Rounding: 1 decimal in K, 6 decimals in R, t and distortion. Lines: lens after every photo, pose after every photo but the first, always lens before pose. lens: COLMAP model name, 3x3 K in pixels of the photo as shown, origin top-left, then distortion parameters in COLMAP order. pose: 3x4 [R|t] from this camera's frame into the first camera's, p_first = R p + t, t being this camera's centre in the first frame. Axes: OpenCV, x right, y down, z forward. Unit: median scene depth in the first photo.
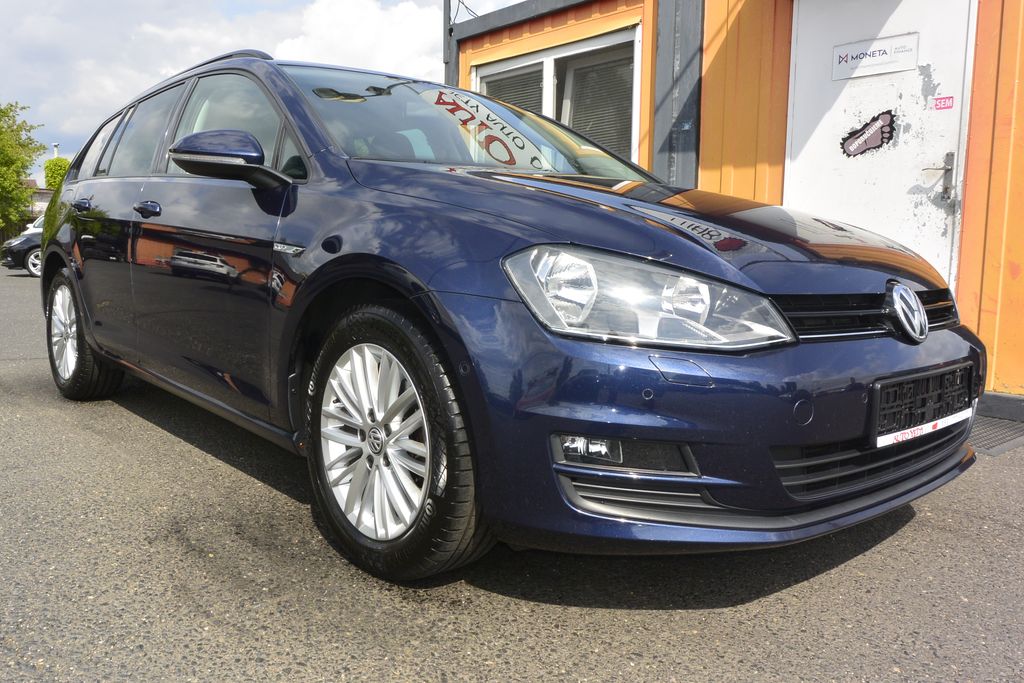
lens RADIAL K [[815.7, 0, 511.3], [0, 815.7, 342.0], [0, 0, 1]] dist [-0.005334, 0.001663]
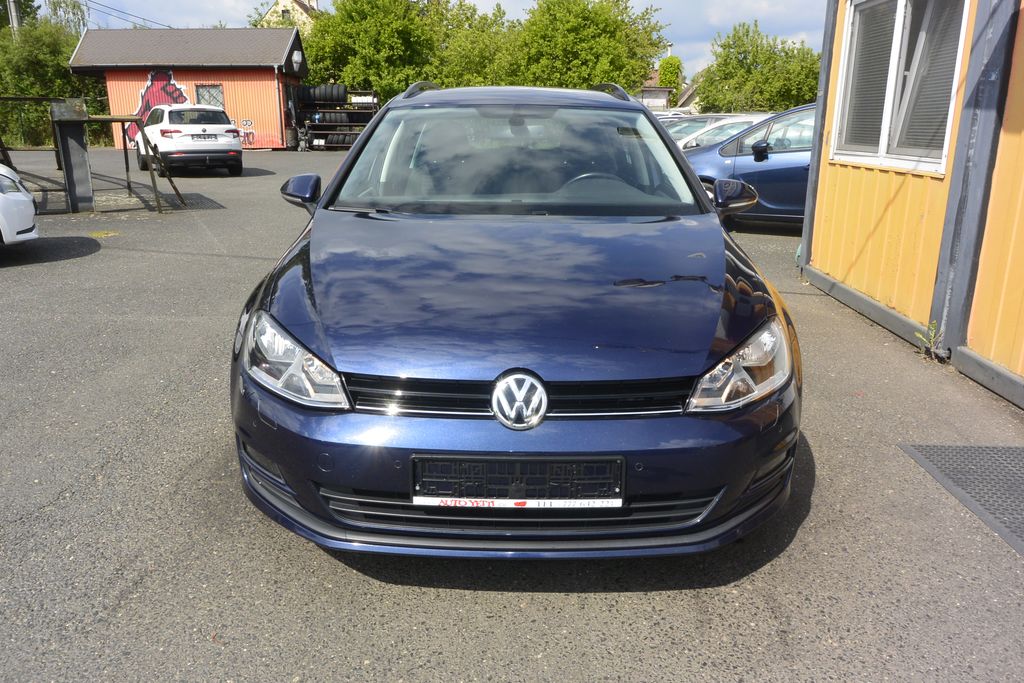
lens RADIAL K [[783.2, 0, 505.3], [0, 783.2, 346.0], [0, 0, 1]] dist [0.002892, 0.008592]
pose [[0.735208, 0.176985, -0.654328, 0.880532], [-0.072393, 0.980292, 0.183812, -0.231604], [0.673964, -0.087771, 0.733531, 0.155913]]
